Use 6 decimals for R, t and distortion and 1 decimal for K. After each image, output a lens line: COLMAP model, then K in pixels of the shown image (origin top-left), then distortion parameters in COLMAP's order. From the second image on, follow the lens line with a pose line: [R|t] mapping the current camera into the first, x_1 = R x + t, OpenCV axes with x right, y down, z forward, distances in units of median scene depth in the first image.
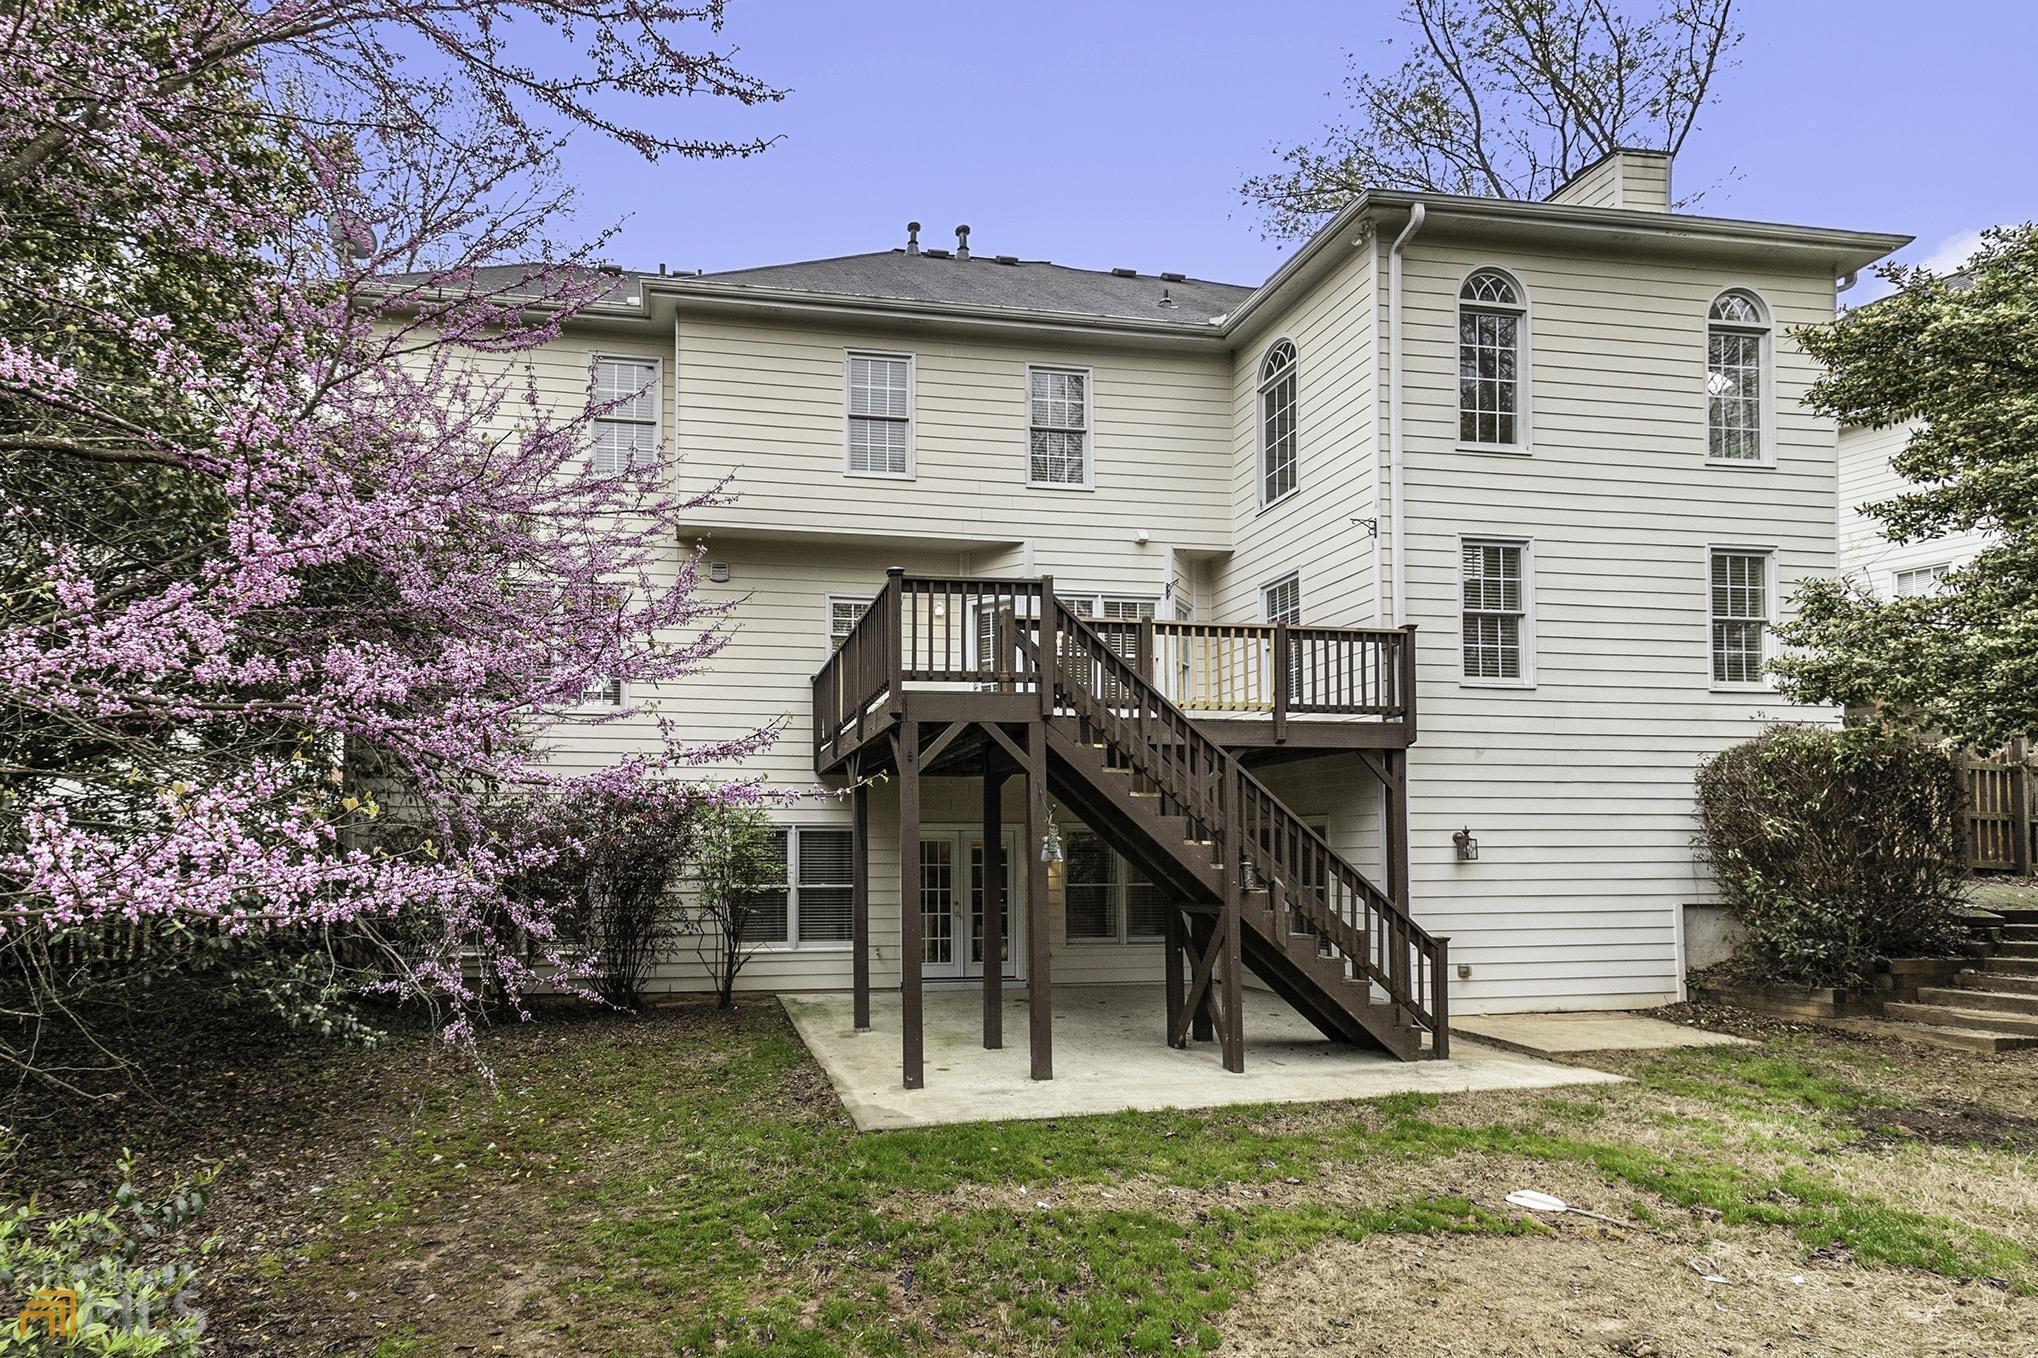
lens RADIAL K [[1029.4, 0, 800.9], [0, 1029.4, 871.6], [0, 0, 1]] dist [-0.000795, -0.001207]
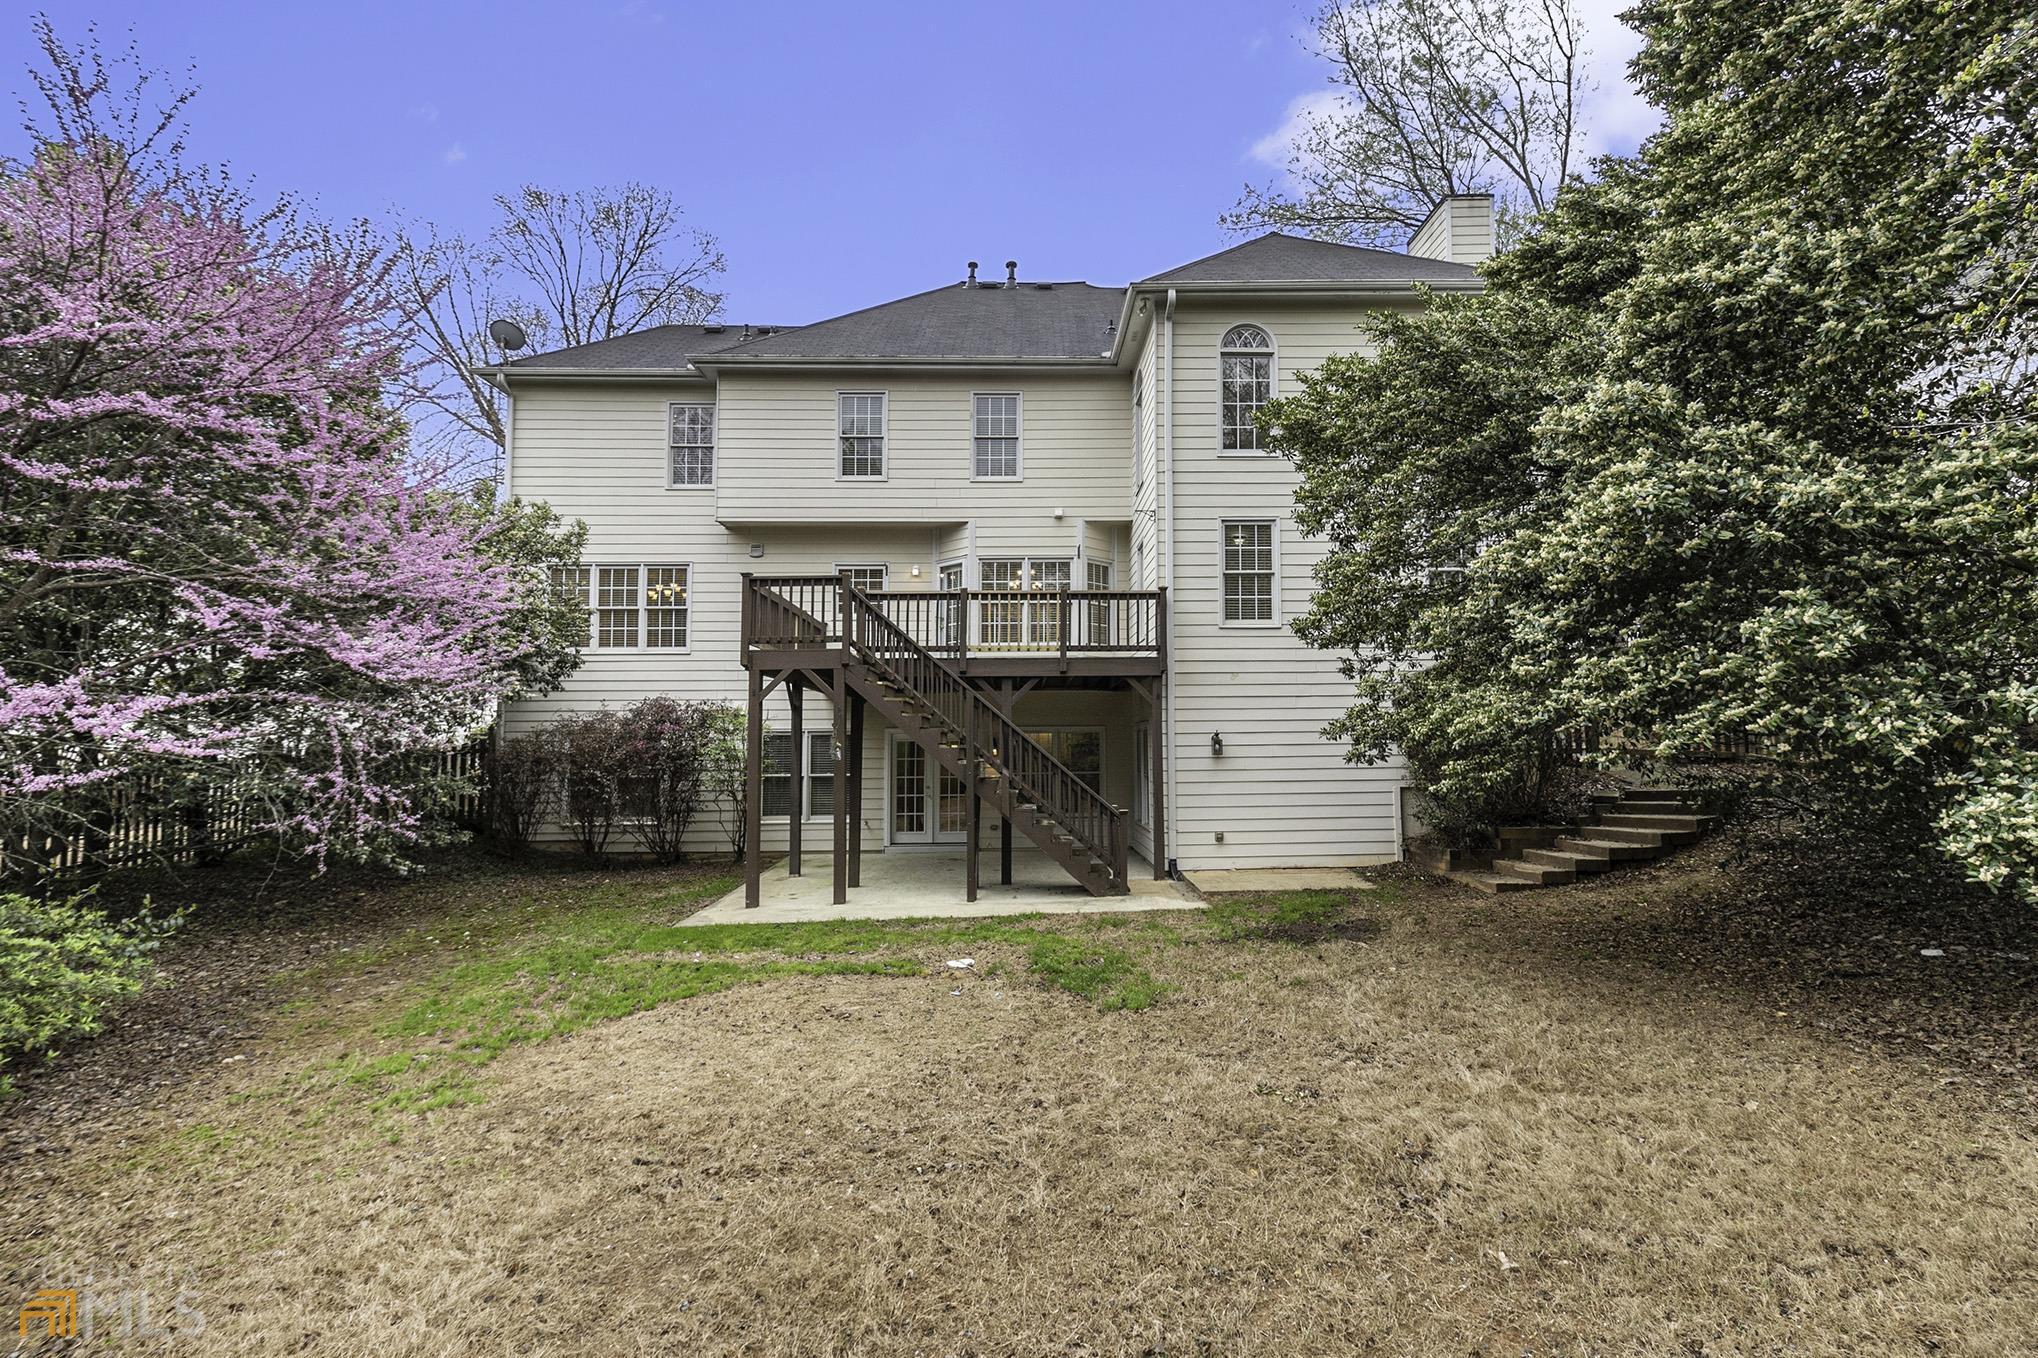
lens RADIAL K [[971.9, 0, 1019.8], [0, 971.9, 711.1], [0, 0, 1]] dist [0.001259, 0.000011]
pose [[0.992551, -0.011312, -0.121305, 0.450615], [0.005265, 0.998733, -0.050056, -0.005200], [0.121717, 0.049045, 0.991352, -0.260330]]
